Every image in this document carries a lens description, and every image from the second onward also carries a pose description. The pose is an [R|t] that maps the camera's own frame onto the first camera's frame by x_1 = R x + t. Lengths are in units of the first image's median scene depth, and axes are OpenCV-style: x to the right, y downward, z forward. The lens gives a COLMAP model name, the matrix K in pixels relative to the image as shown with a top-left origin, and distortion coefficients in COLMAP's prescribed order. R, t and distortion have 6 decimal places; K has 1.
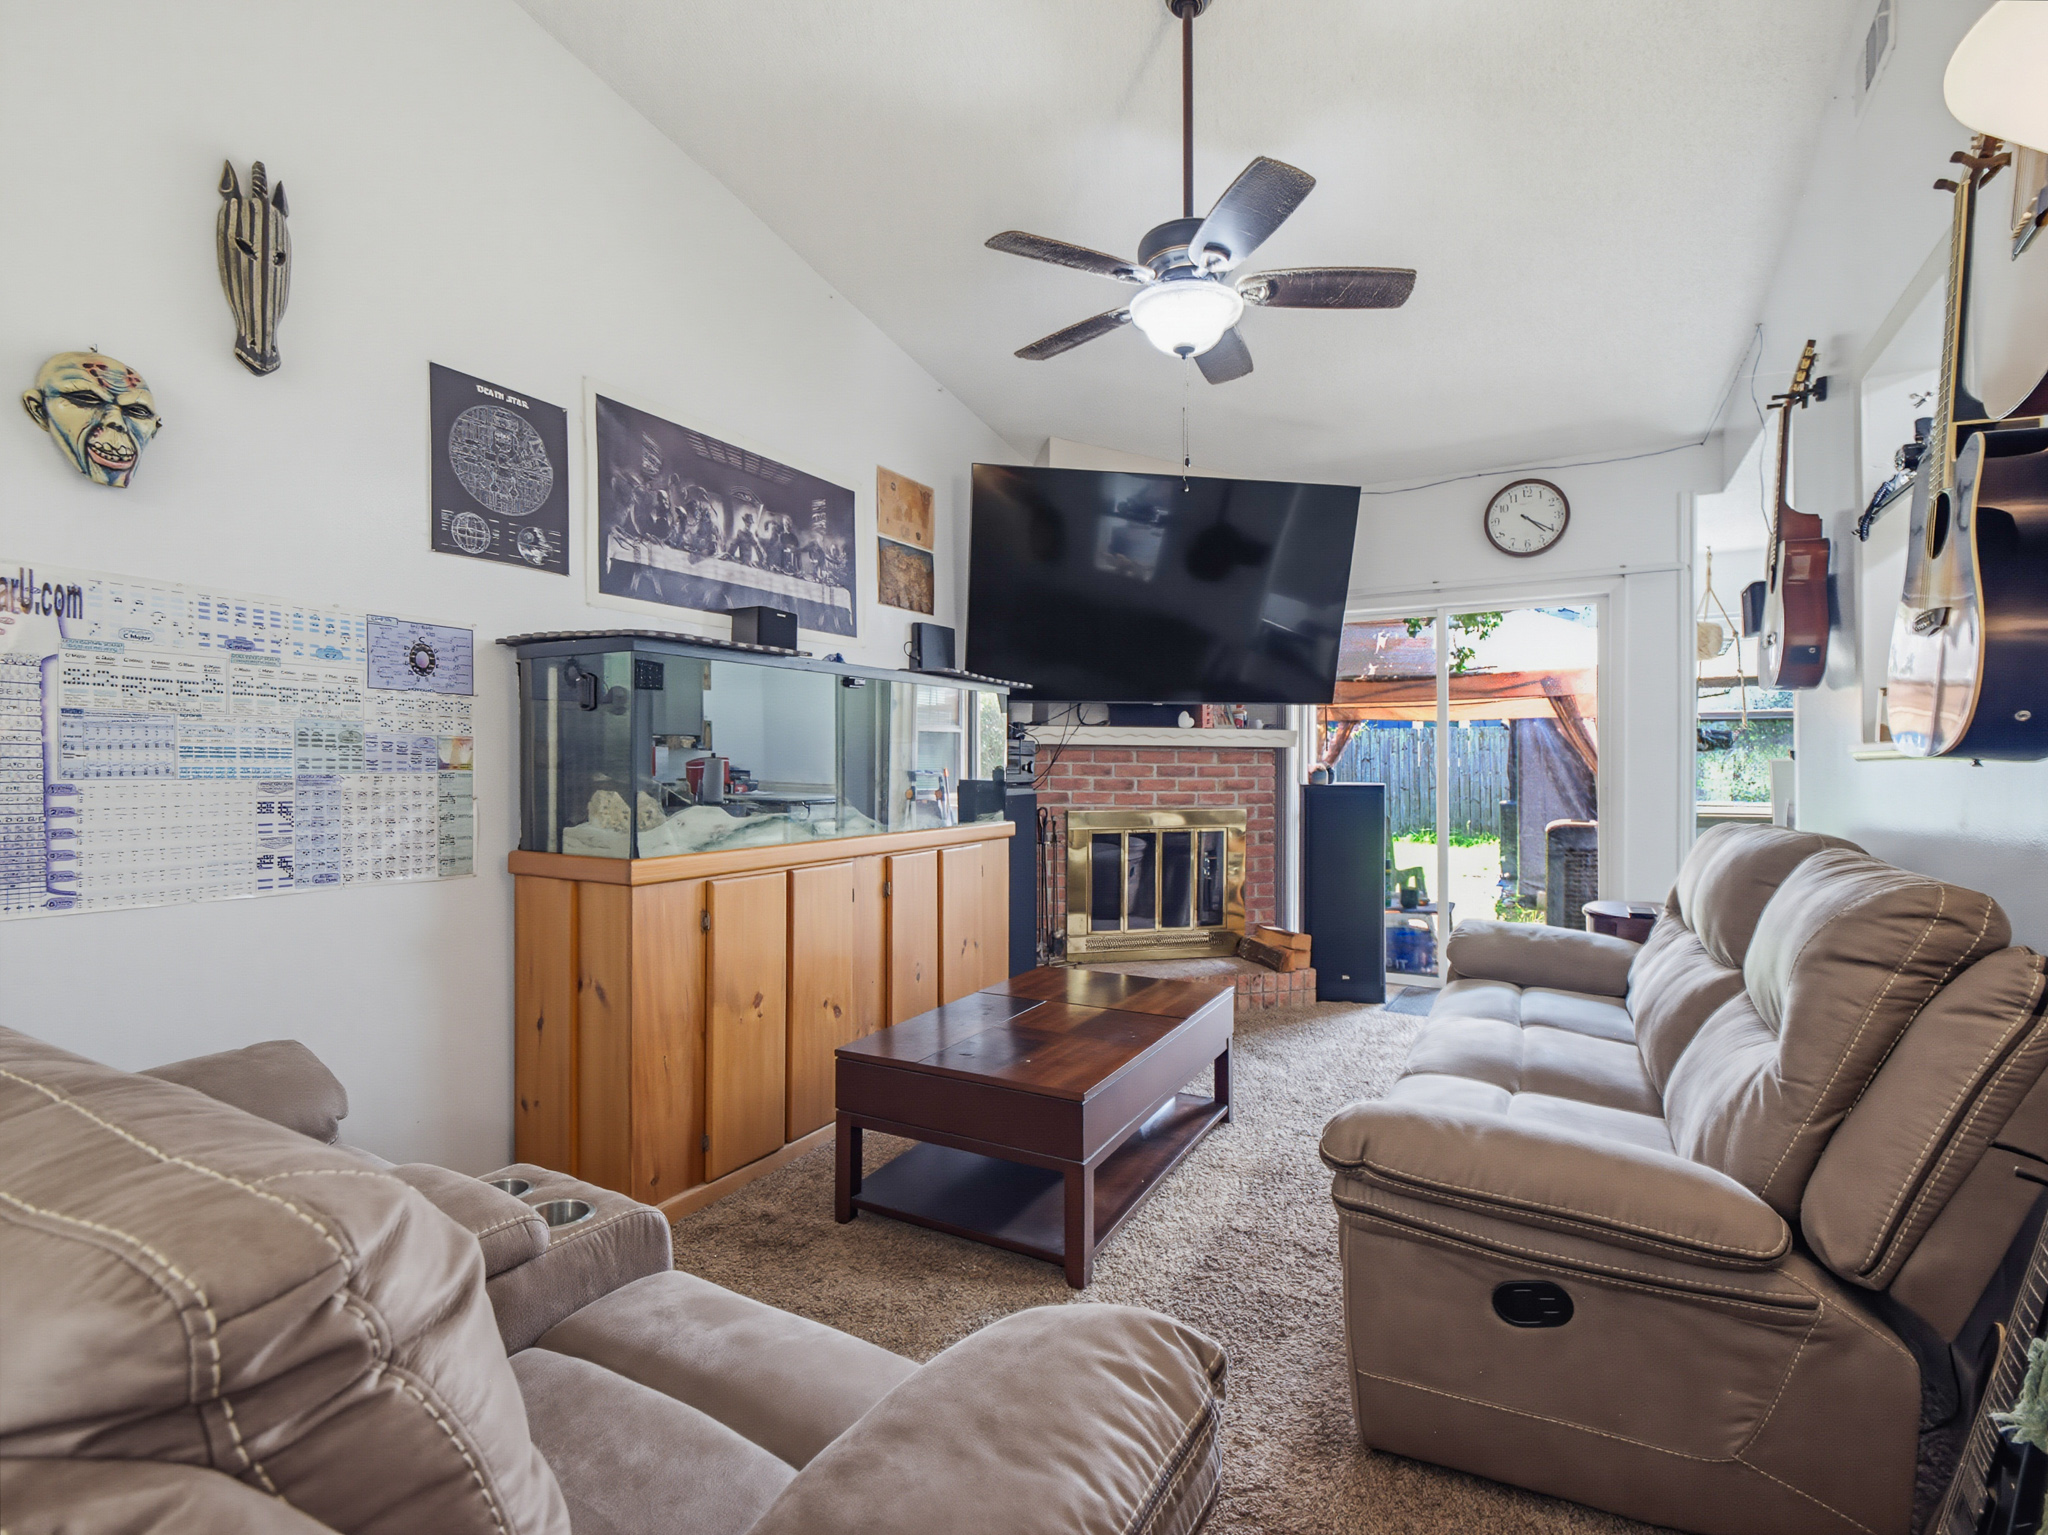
lens RADIAL K [[961.6, 0, 1020.0], [0, 961.6, 771.1], [0, 0, 1]] dist [0.002205, -0.000243]
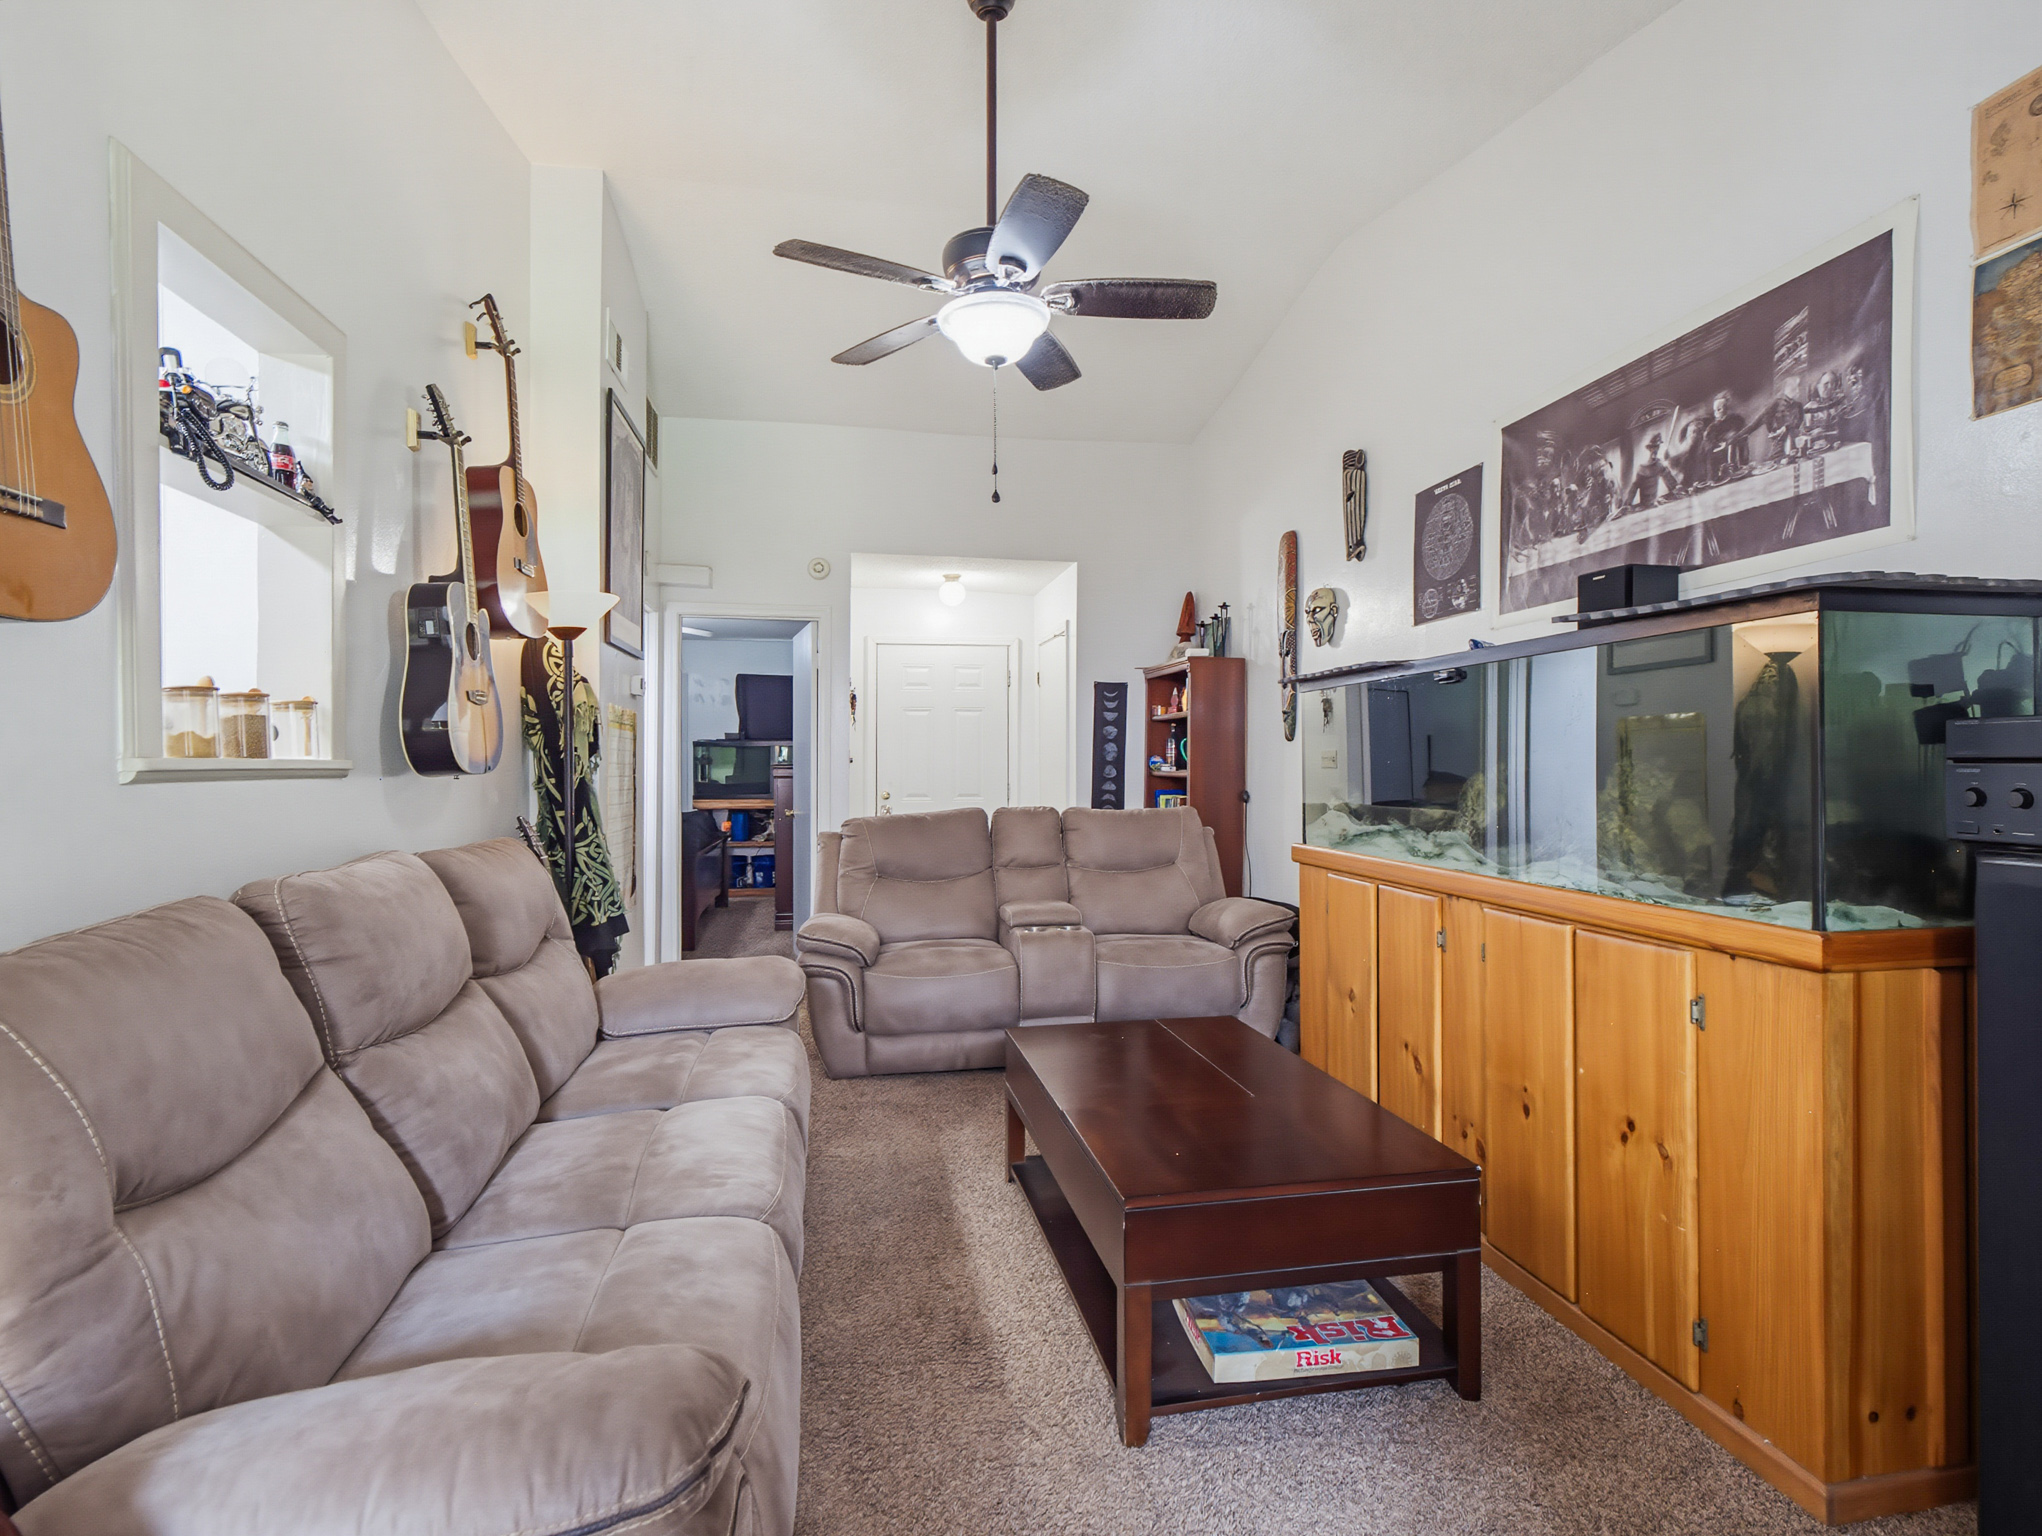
lens RADIAL K [[984.4, 0, 1021.0], [0, 984.4, 768.0], [0, 0, 1]] dist [0.001072, 0.000354]
pose [[-0.766060, 0.005447, -0.642746, 0.516225], [-0.000746, 0.999956, 0.009364, -0.019650], [0.642769, 0.007653, -0.766022, 1.149439]]
